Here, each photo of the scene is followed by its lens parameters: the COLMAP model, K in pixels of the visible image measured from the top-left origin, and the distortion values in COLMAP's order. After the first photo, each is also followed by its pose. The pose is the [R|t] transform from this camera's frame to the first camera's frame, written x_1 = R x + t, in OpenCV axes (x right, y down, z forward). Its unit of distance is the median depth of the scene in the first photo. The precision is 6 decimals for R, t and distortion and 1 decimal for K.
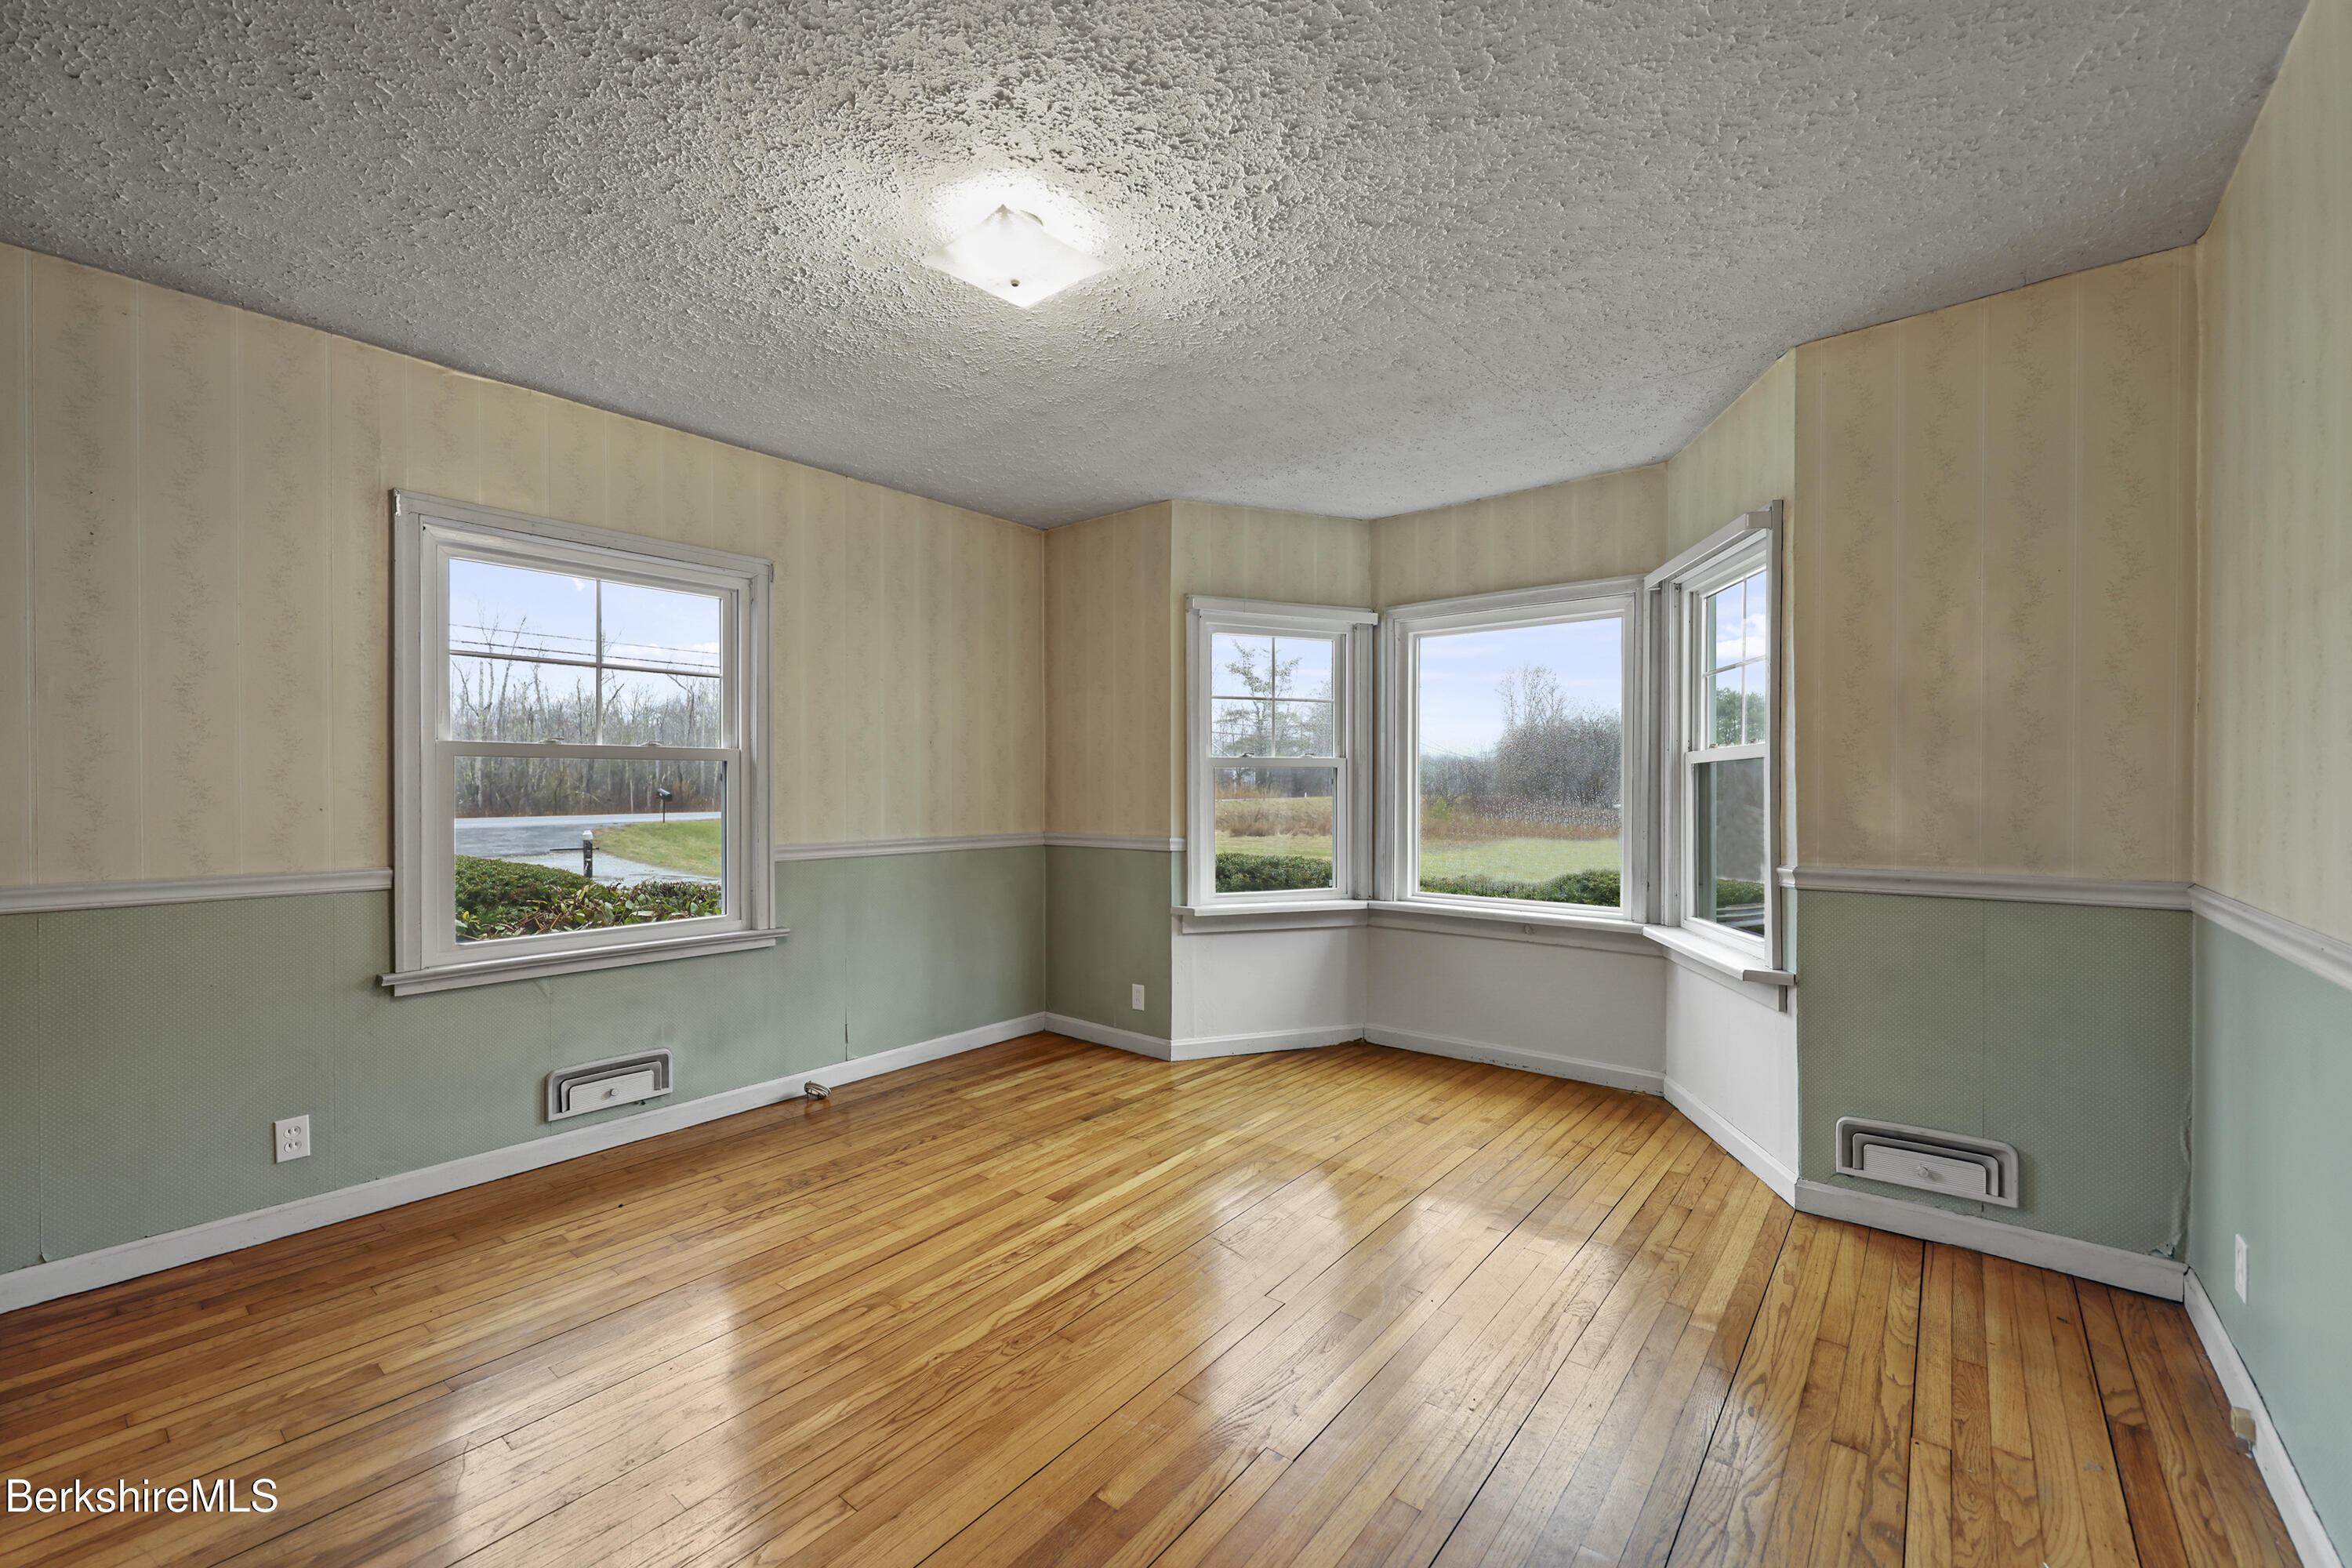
lens RADIAL K [[954.8, 0, 1187.2], [0, 954.8, 791.8], [0, 0, 1]] dist [-0.001188, 0.000227]
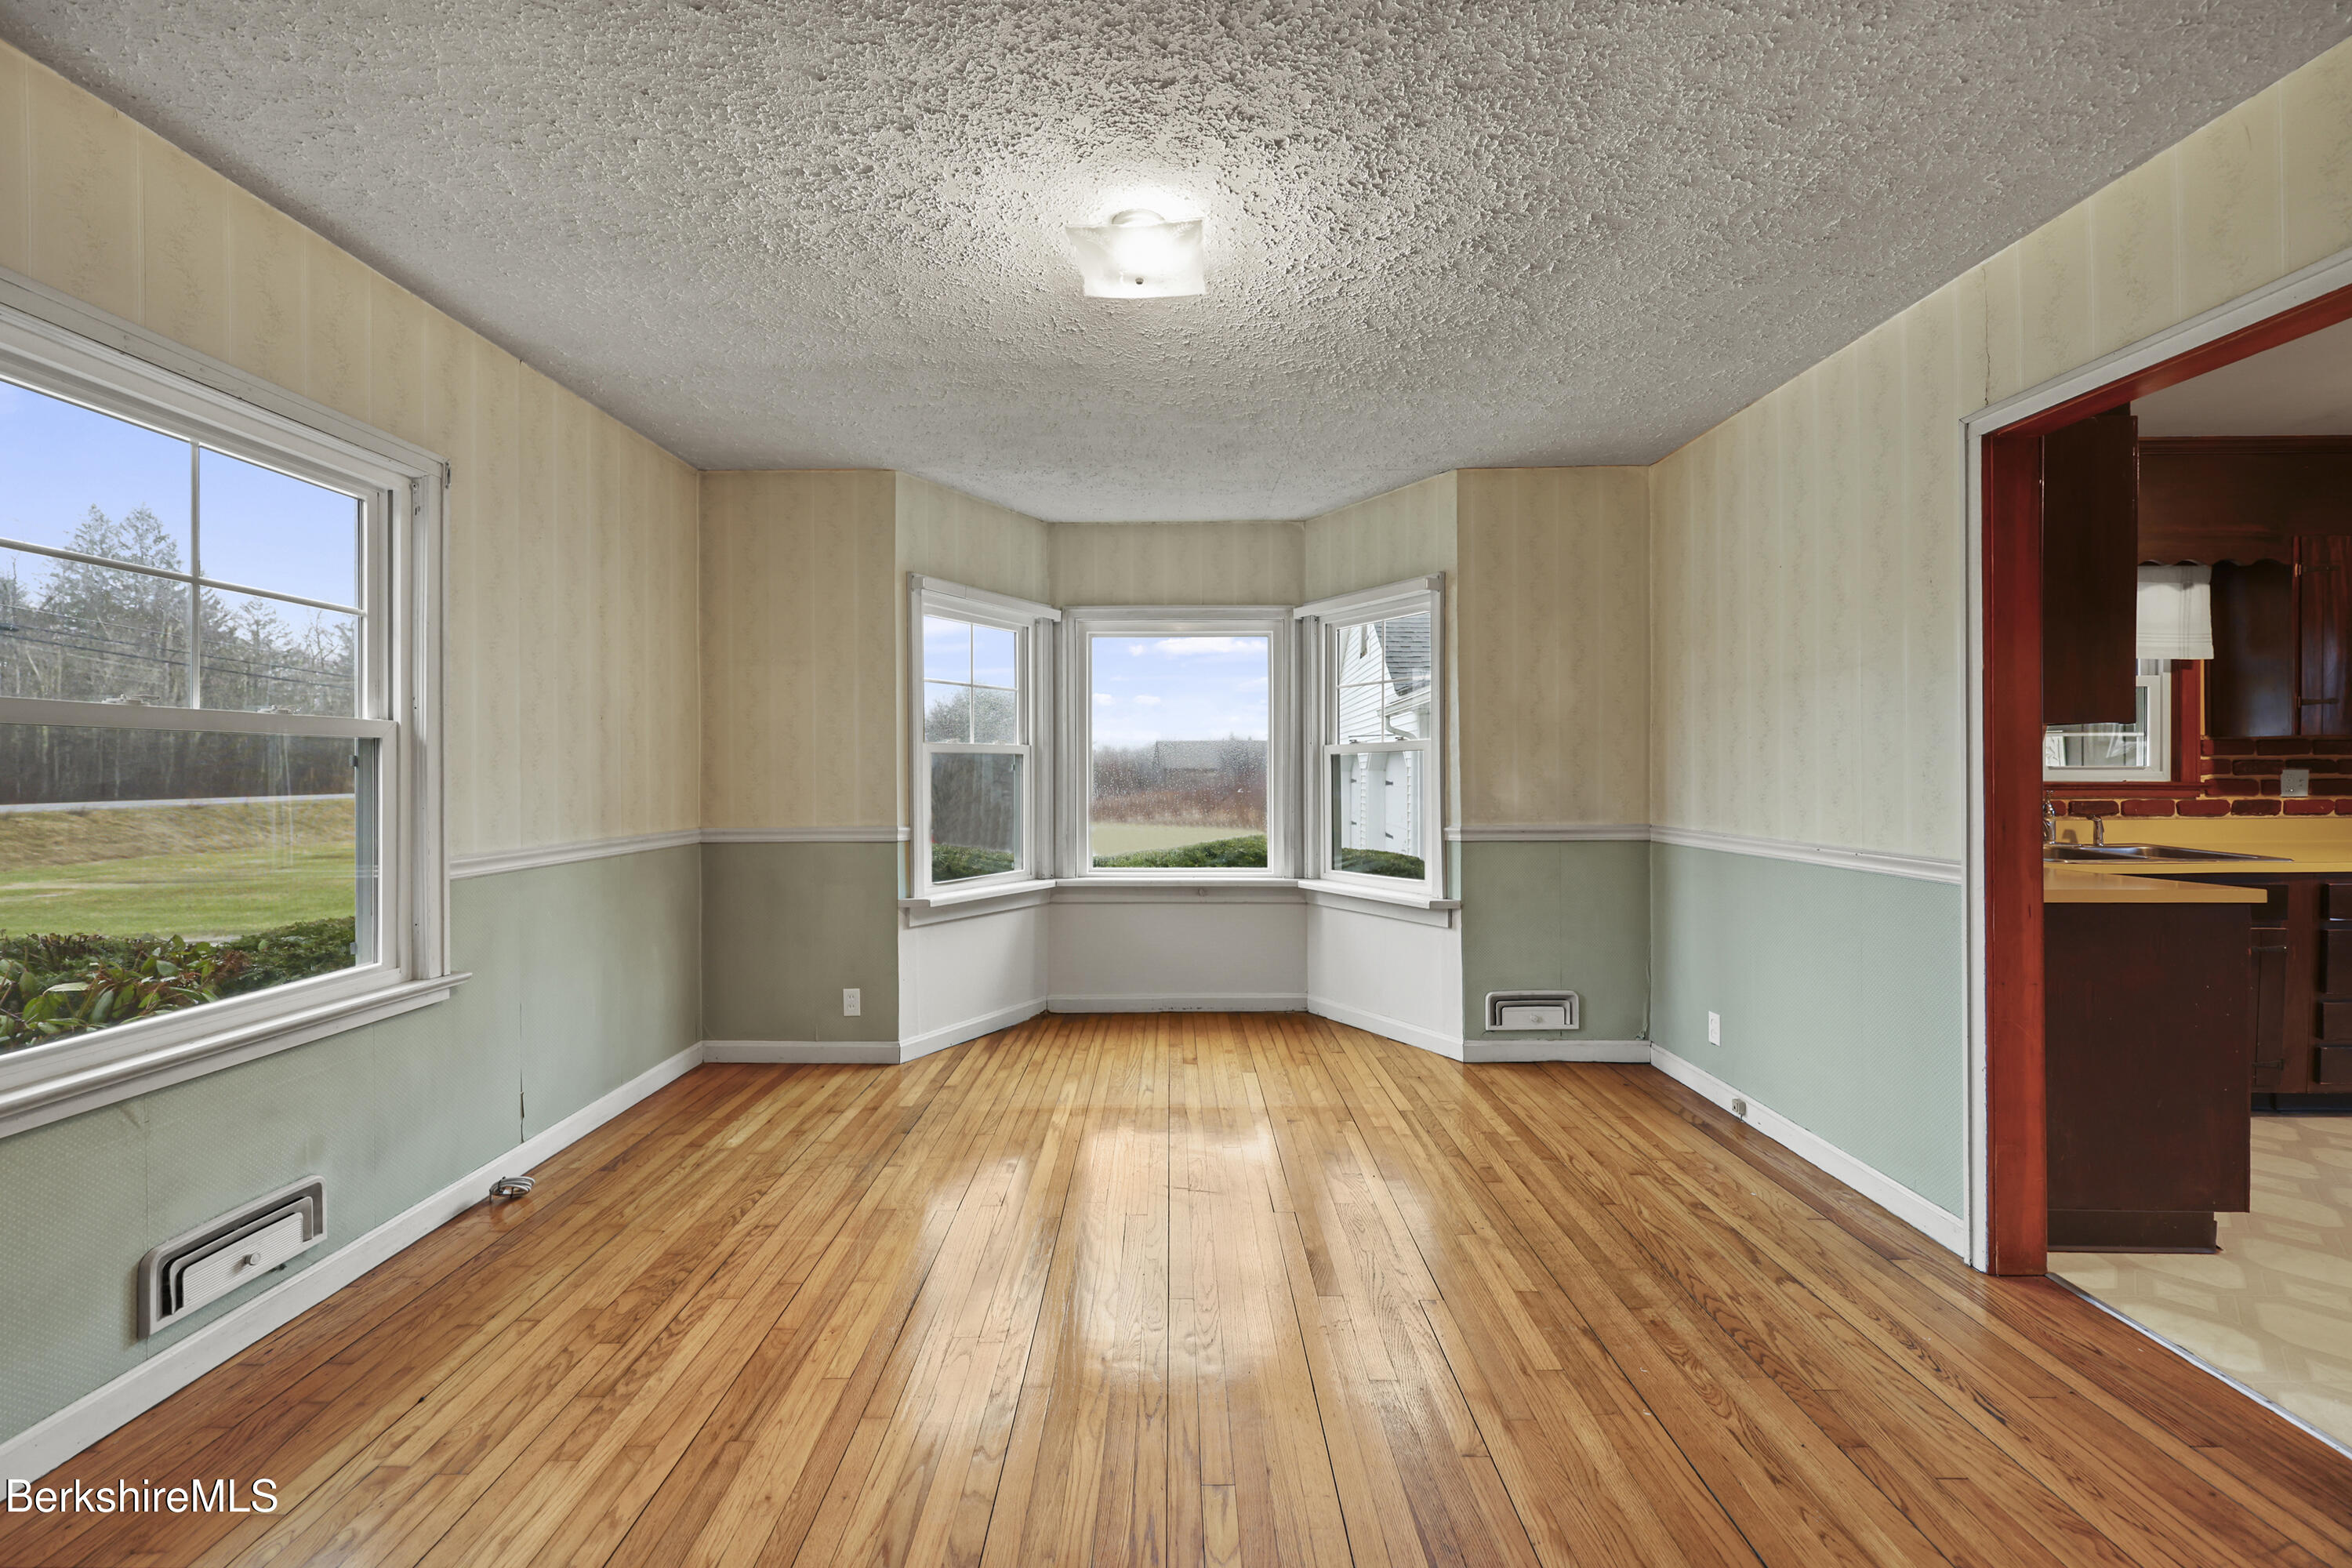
lens RADIAL K [[949.4, 0, 1176.2], [0, 949.4, 770.5], [0, 0, 1]] dist [-0.000643, -0.000068]
pose [[0.778304, -0.002322, 0.627883, -0.459276], [0.006586, 0.999968, -0.004466, -0.002160], [-0.627853, 0.007611, 0.778295, 0.109777]]
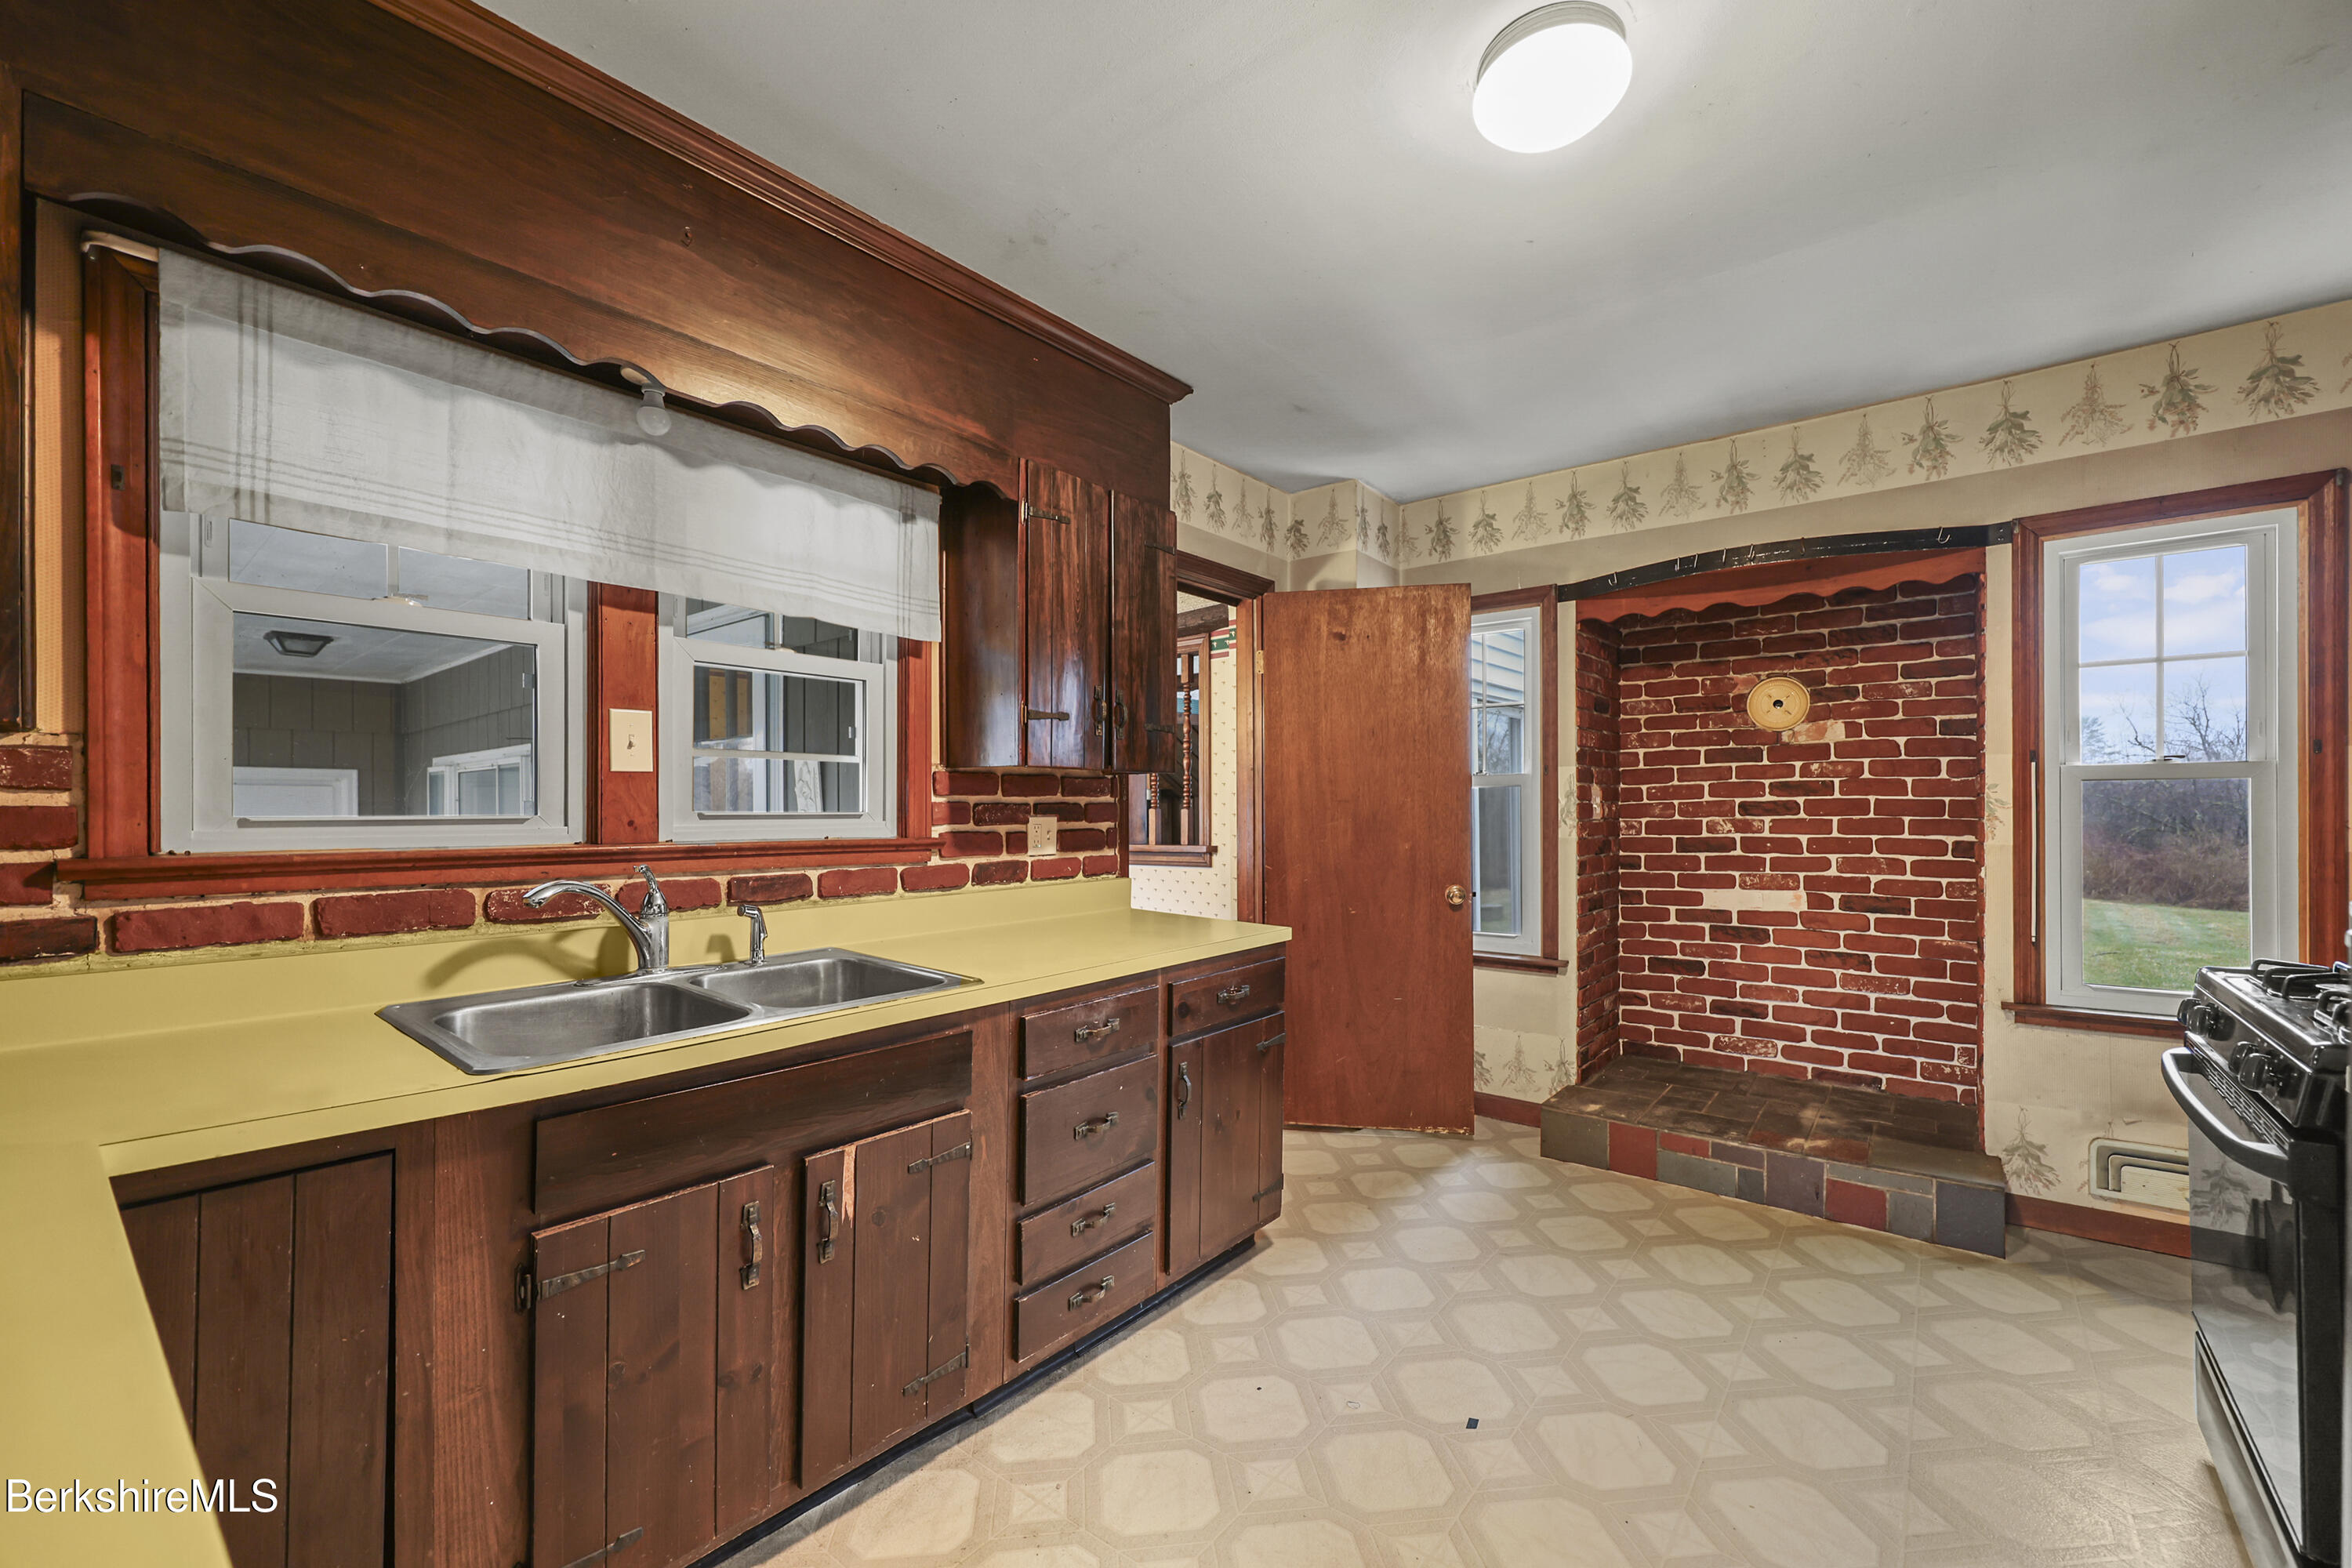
lens RADIAL K [[957.5, 0, 1179.8], [0, 957.5, 806.9], [0, 0, 1]] dist [-0.000546, -0.000070]
pose [[-0.000398, 0.002961, 0.999996, 0.434395], [0.008200, 0.999962, -0.002957, -0.004571], [-0.999966, 0.008198, -0.000422, 0.039264]]
